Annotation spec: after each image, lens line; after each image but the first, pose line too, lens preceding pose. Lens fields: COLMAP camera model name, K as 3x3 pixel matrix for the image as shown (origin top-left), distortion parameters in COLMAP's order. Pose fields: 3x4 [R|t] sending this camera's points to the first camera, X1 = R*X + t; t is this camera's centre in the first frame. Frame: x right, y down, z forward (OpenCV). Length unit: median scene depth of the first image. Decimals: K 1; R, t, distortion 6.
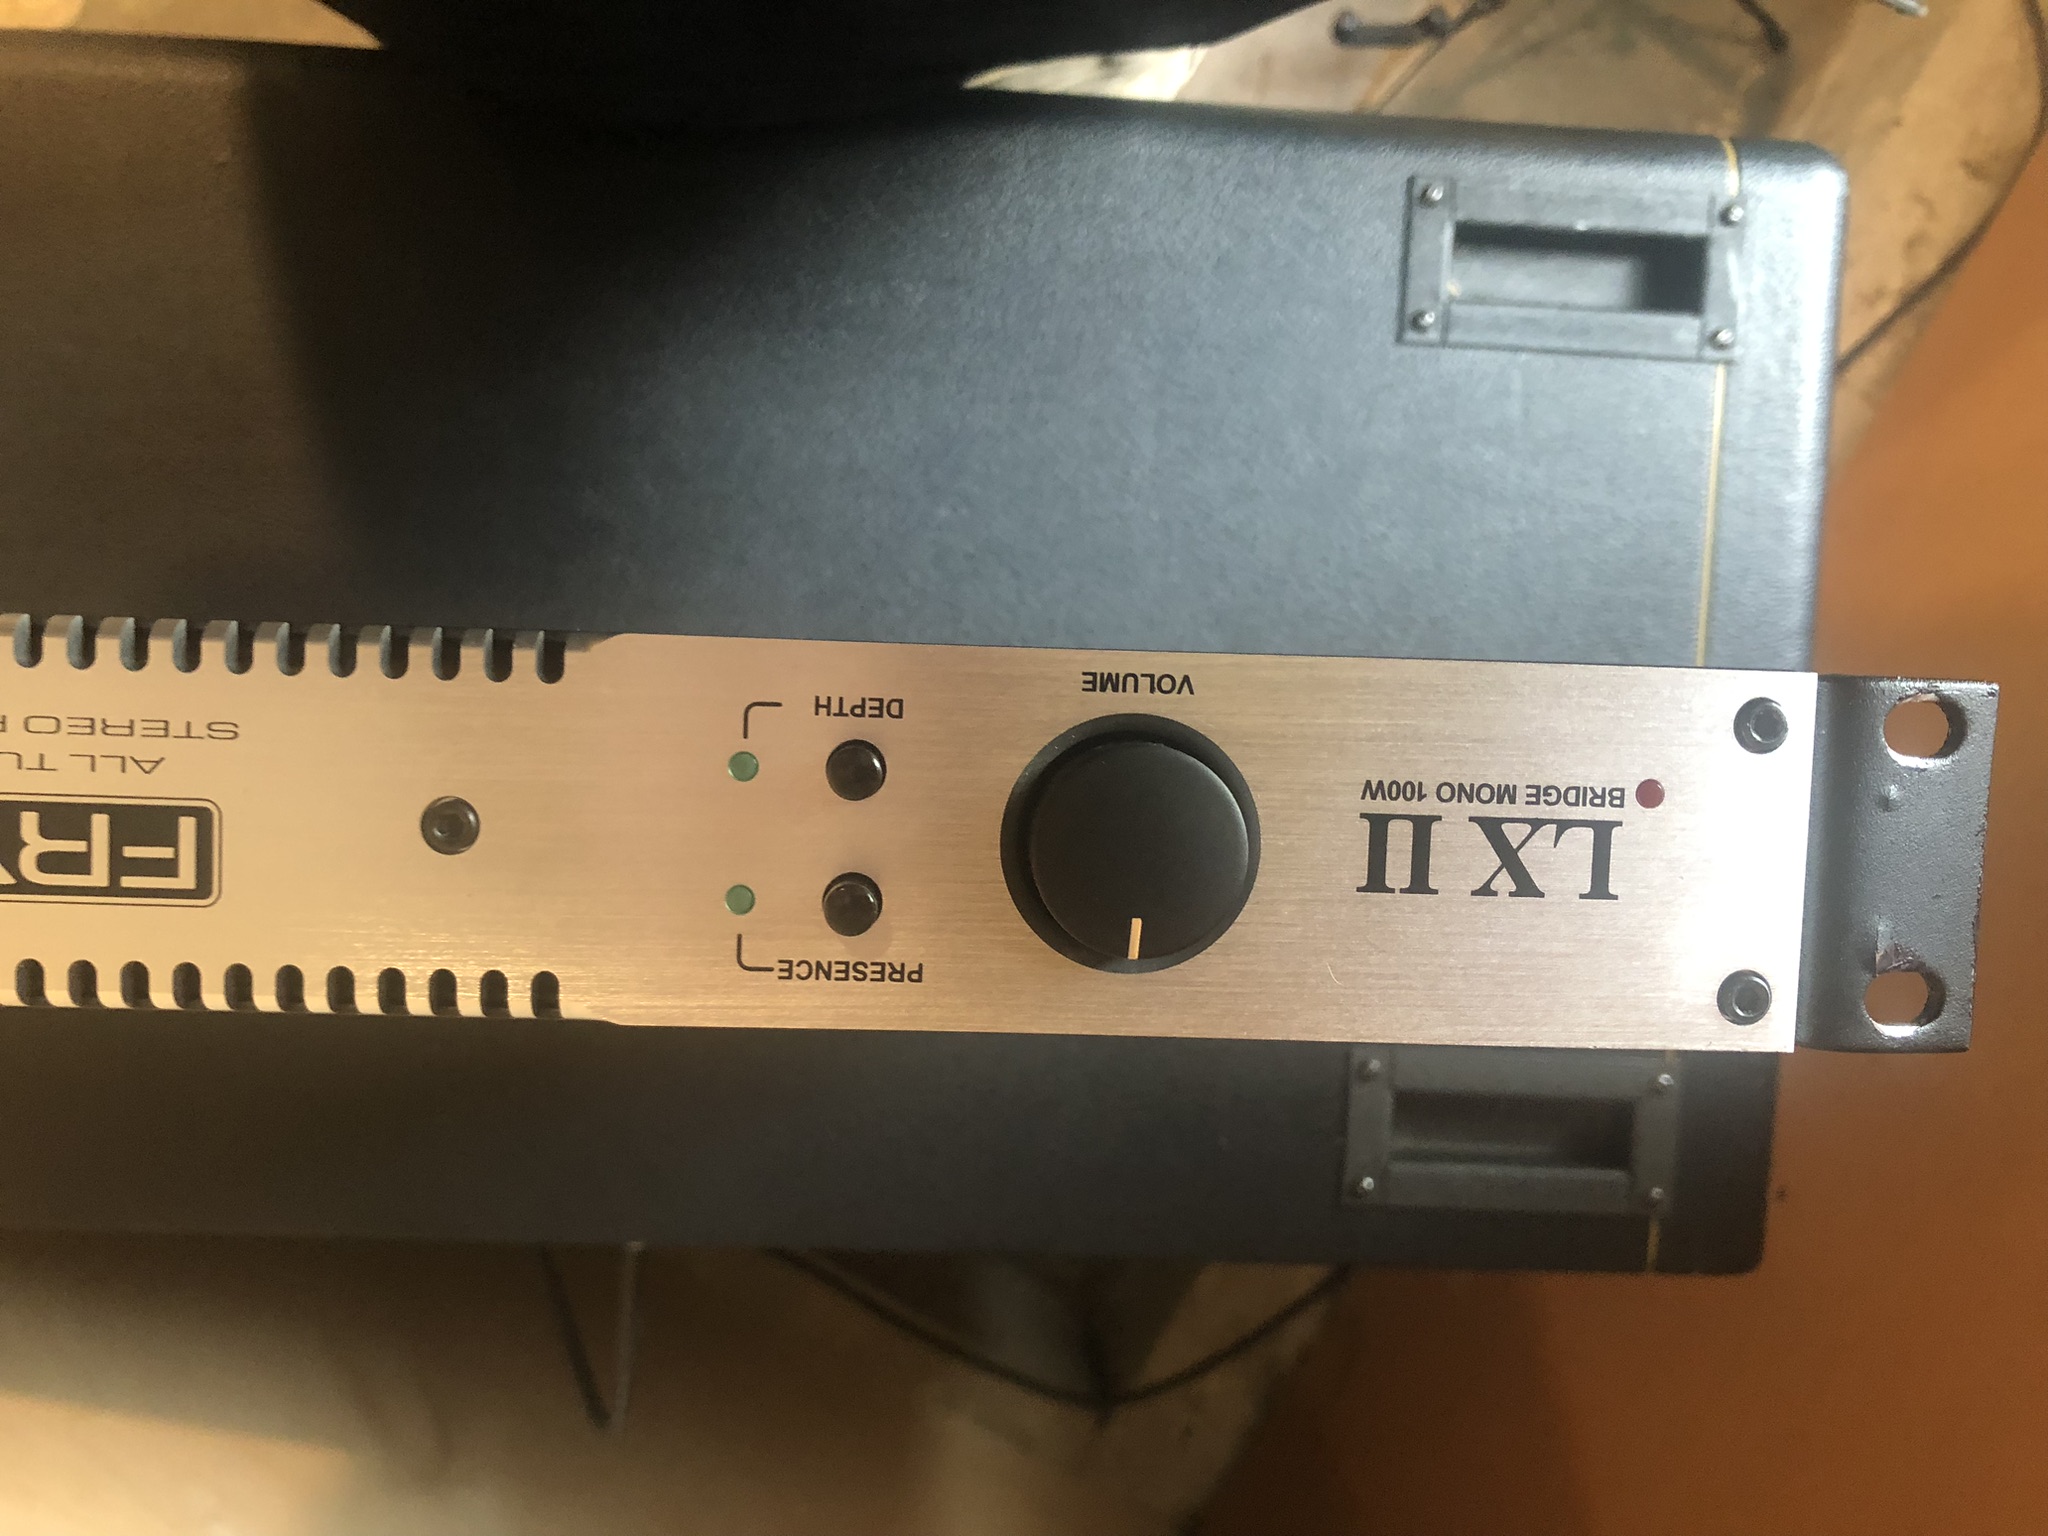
lens RADIAL K [[1649.7, 0, 1024.0], [0, 1649.7, 768.0], [0, 0, 1]] dist [0.001853, 0.003298]
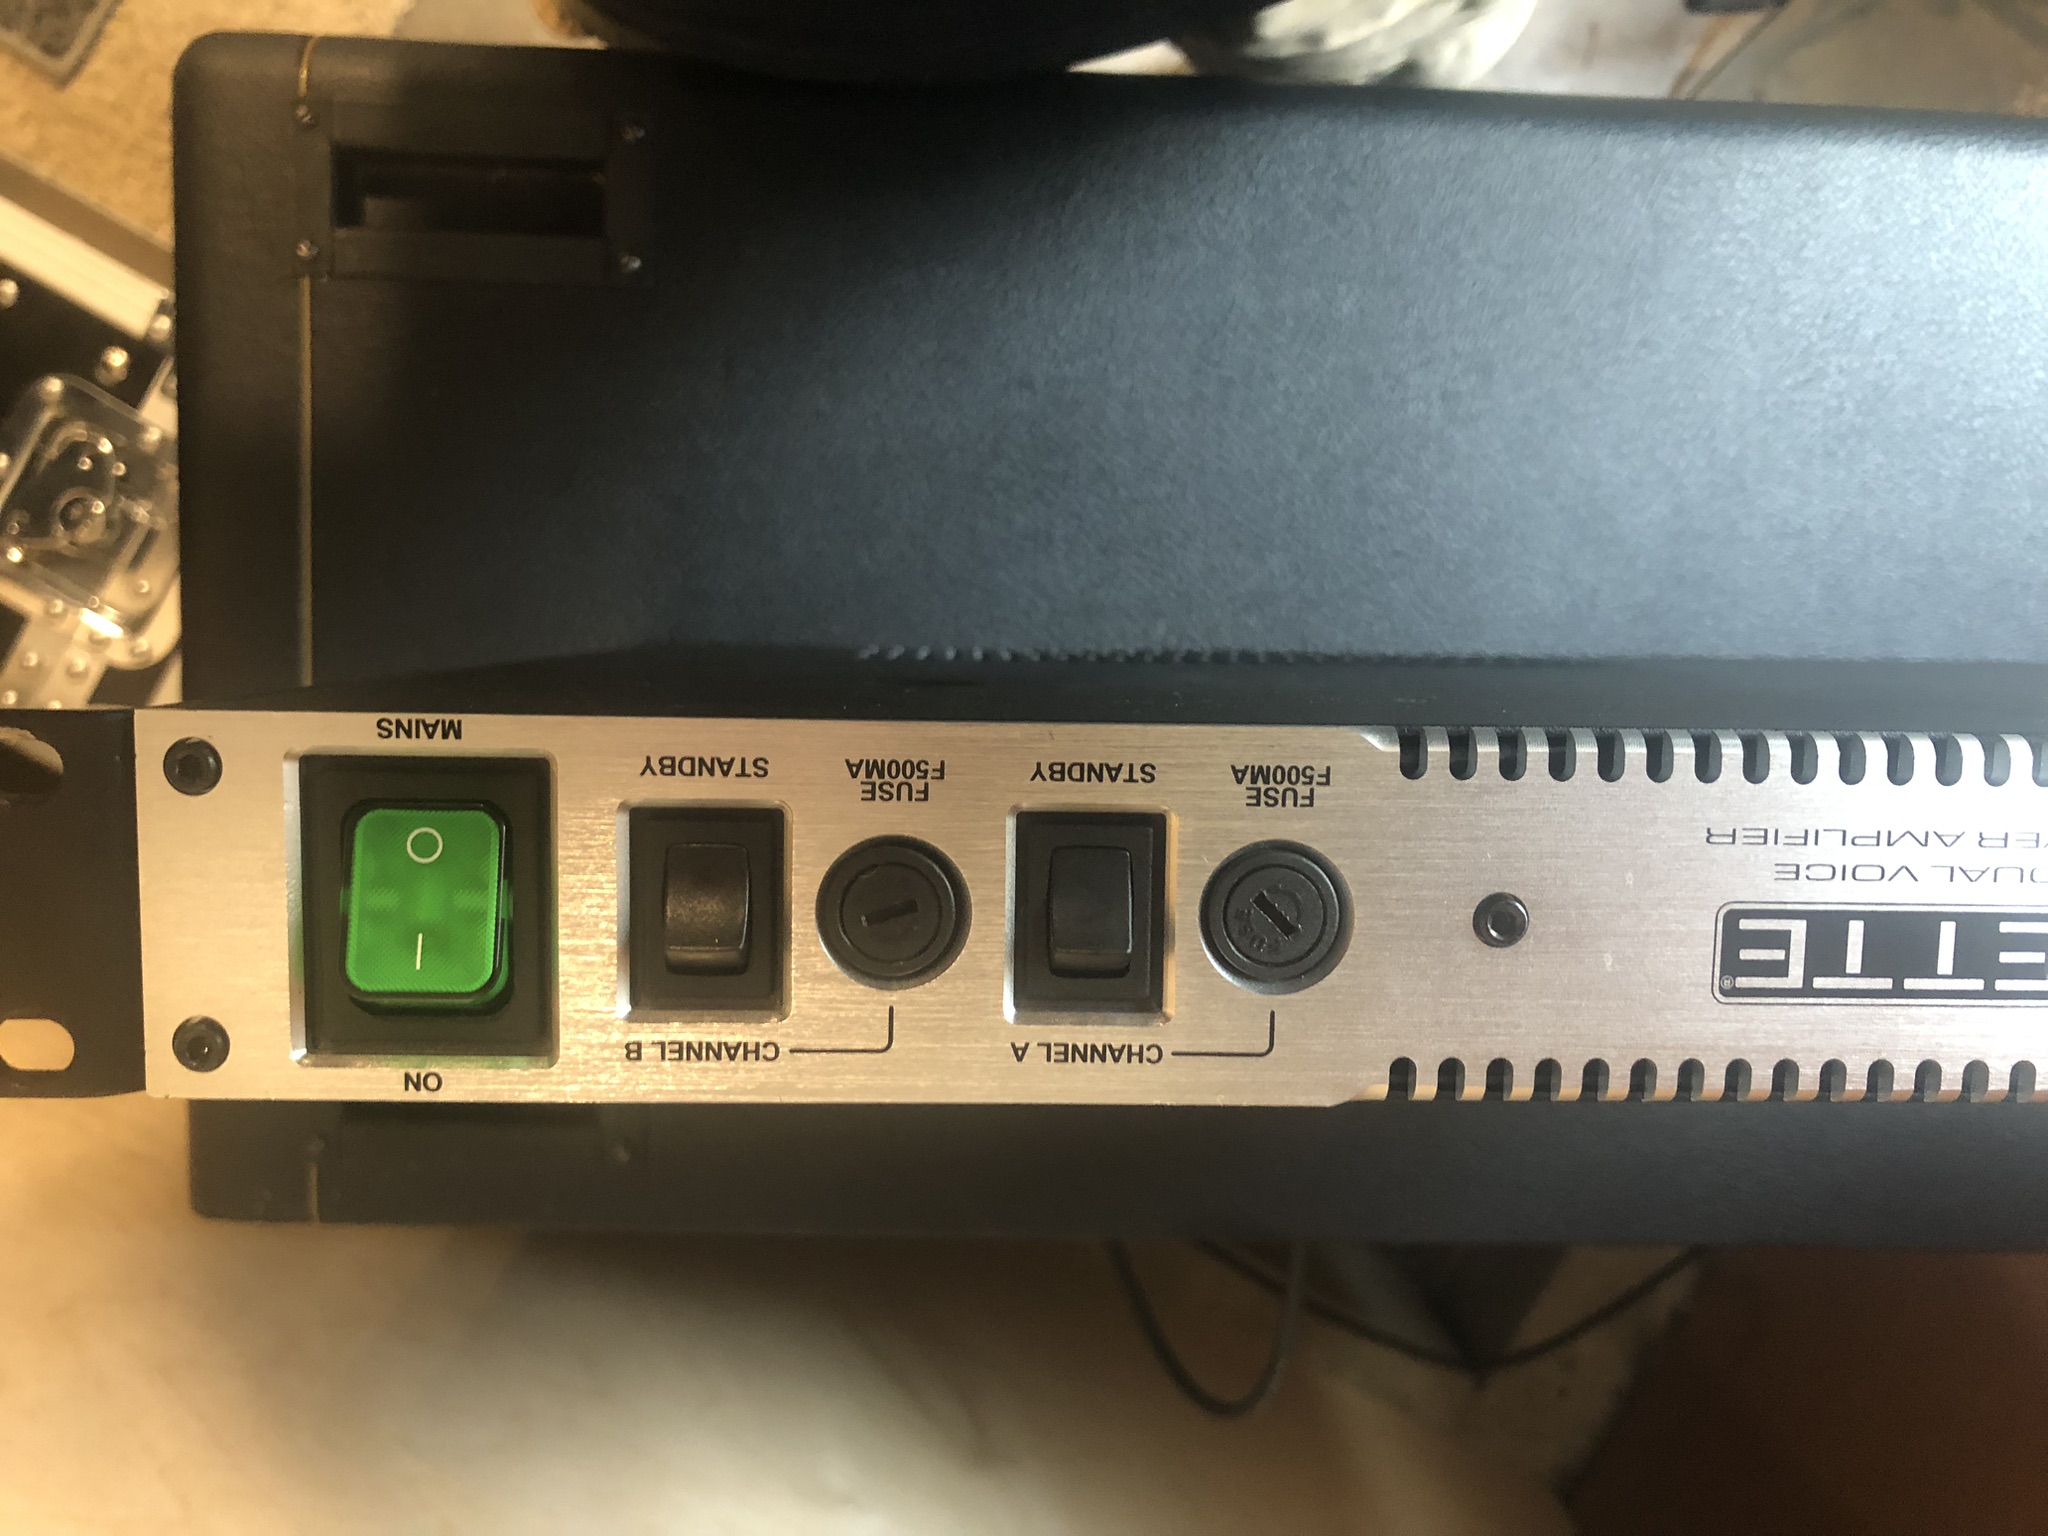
lens RADIAL K [[1589.1, 0, 1023.0], [0, 1589.1, 855.4], [0, 0, 1]] dist [0.034414, -0.003252]
pose [[0.999863, -0.016495, -0.001589, -0.238879], [0.016566, 0.997412, 0.069968, -0.021491], [0.000431, -0.069984, 0.997548, -0.006984]]
